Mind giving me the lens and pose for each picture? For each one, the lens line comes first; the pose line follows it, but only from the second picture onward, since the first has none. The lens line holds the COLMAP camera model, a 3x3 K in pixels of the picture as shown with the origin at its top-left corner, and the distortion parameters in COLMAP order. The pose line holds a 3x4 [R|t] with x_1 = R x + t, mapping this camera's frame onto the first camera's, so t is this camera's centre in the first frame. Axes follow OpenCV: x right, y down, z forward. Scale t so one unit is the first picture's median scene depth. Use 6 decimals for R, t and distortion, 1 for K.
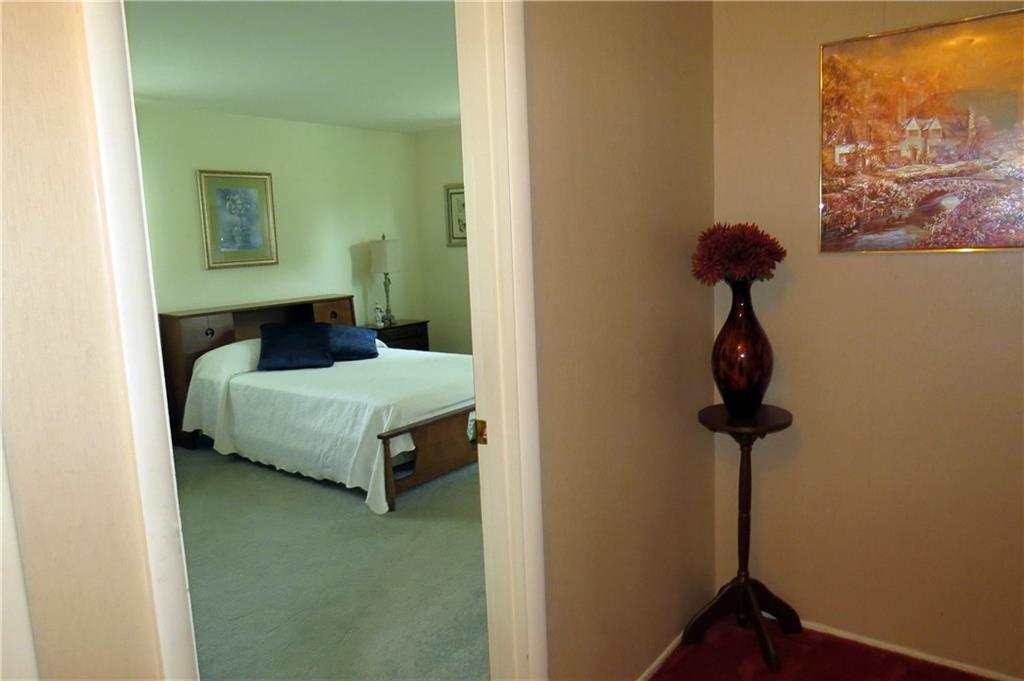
lens RADIAL K [[759.9, 0, 512.0], [0, 759.9, 340.5], [0, 0, 1]] dist [-0.011036, -0.001349]
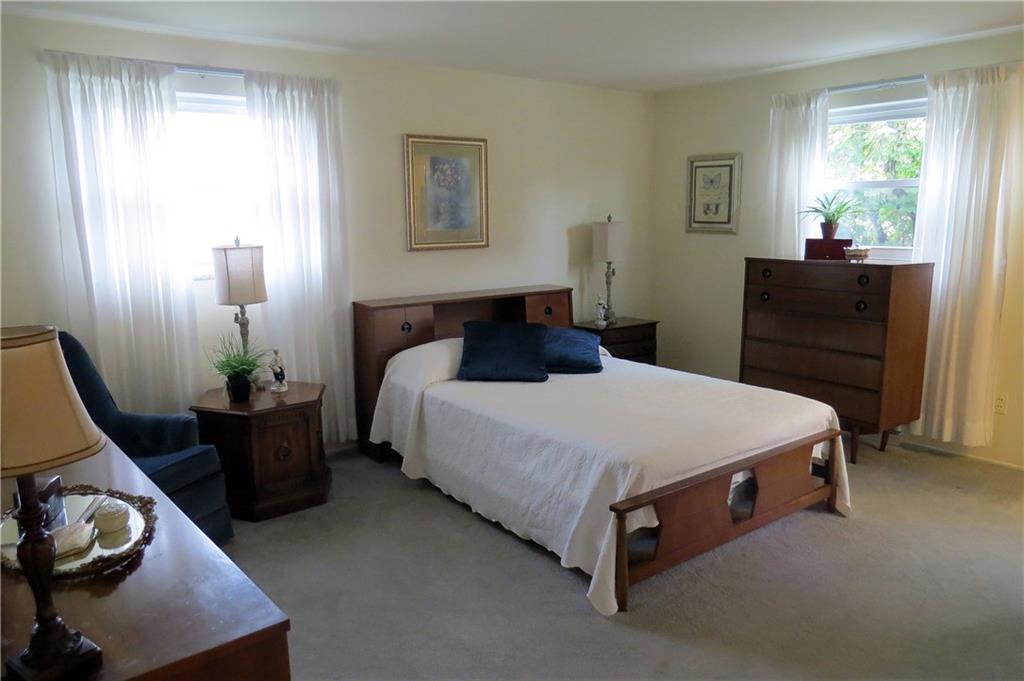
lens RADIAL K [[732.4, 0, 512.0], [0, 732.4, 340.5], [0, 0, 1]] dist [-0.006508, 0.003823]
pose [[0.965394, 0.072656, -0.250470, -0.079827], [-0.062985, 0.996934, 0.046423, -0.041591], [0.253075, -0.029040, 0.967011, 0.241074]]
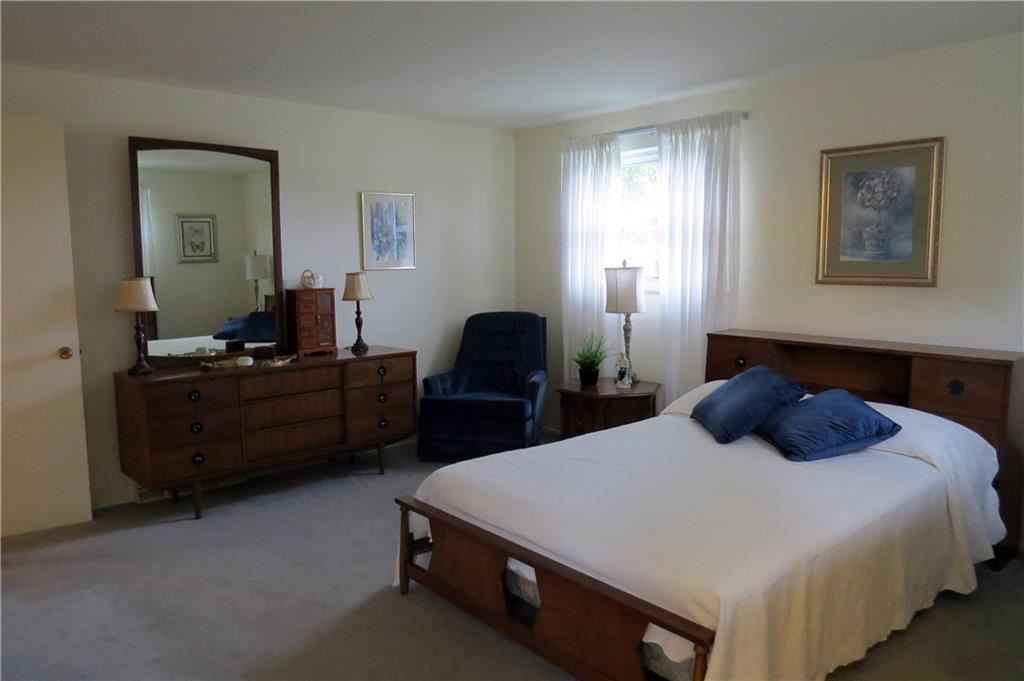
lens RADIAL K [[732.4, 0, 512.0], [0, 732.4, 340.5], [0, 0, 1]] dist [-0.006508, 0.003823]
pose [[-0.199186, 0.167306, -0.965574, 0.388722], [-0.116631, 0.974268, 0.192872, -0.151875], [0.972997, 0.151033, -0.174547, 0.893643]]
